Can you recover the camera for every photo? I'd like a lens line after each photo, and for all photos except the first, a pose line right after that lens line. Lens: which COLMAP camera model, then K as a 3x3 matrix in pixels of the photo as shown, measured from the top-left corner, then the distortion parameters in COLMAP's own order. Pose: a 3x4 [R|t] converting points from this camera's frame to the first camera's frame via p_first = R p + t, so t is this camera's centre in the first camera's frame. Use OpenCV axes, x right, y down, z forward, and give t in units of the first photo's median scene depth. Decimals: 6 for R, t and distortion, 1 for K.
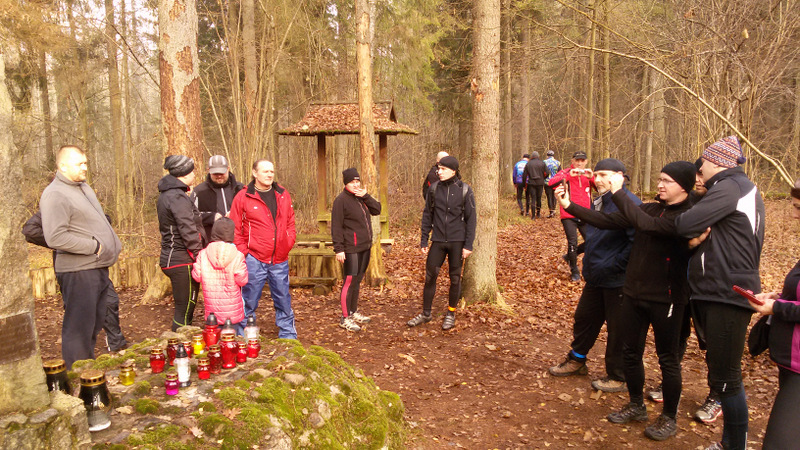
lens RADIAL K [[647.3, 0, 397.0], [0, 647.3, 230.9], [0, 0, 1]] dist [0.010955, -0.057395]
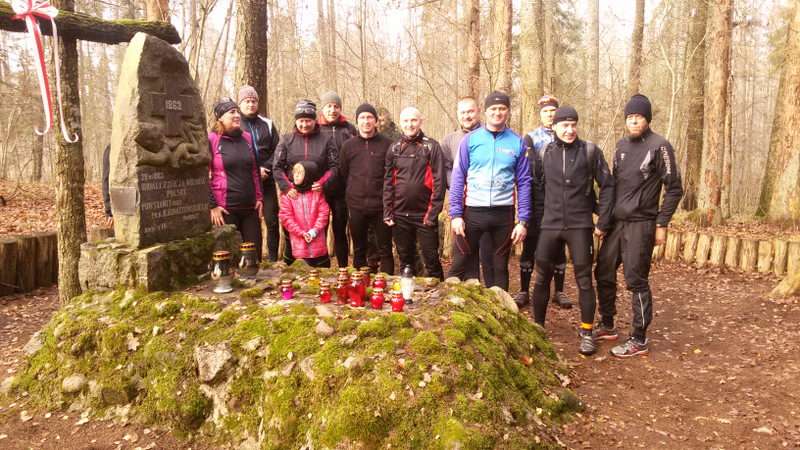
lens RADIAL K [[647.3, 0, 398.0], [0, 647.3, 230.6], [0, 0, 1]] dist [0.010955, -0.057395]
pose [[0.060796, 0.148650, -0.987019, 0.592223], [-0.116730, 0.983122, 0.140873, -0.045009], [0.991301, 0.106650, 0.077122, 0.794162]]
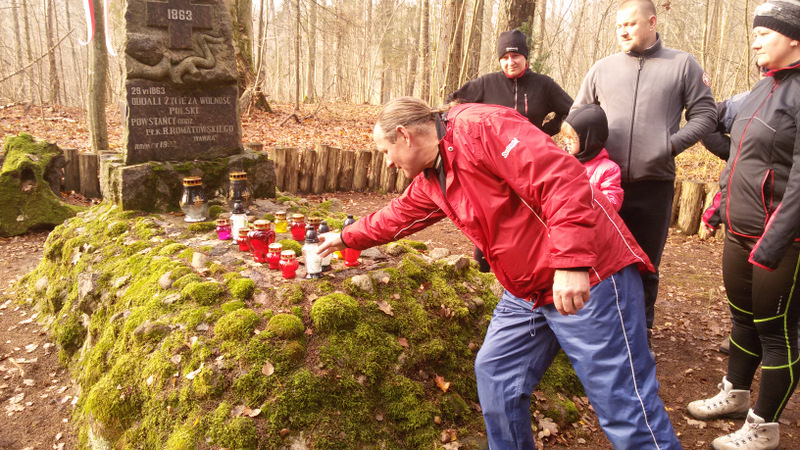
lens RADIAL K [[647.3, 0, 399.8], [0, 647.3, 235.4], [0, 0, 1]] dist [0.010955, -0.057395]
pose [[-0.502496, 0.209578, -0.838794, 0.271562], [-0.122845, 0.943025, 0.309213, -0.077886], [0.855808, 0.258420, -0.448121, 1.231730]]
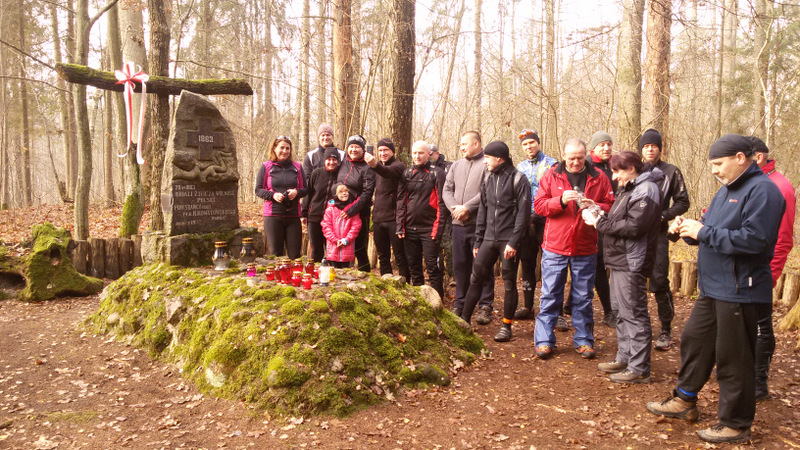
lens RADIAL K [[647.3, 0, 402.4], [0, 647.3, 236.9], [0, 0, 1]] dist [0.010955, -0.057395]
pose [[-0.317826, 0.095307, -0.943347, 0.774856], [-0.120198, 0.982858, 0.139795, -0.089388], [0.940499, 0.157819, -0.300922, 1.331825]]
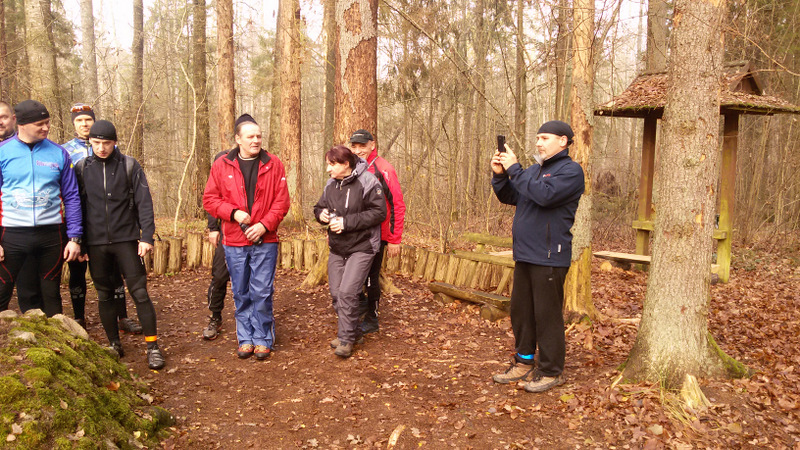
lens RADIAL K [[647.3, 0, 393.6], [0, 647.3, 235.4], [0, 0, 1]] dist [0.010955, -0.057395]
pose [[0.712312, 0.108069, -0.693493, 0.569736], [-0.105135, 0.993356, 0.046809, -0.036459], [0.693944, 0.039568, 0.718941, 0.705463]]
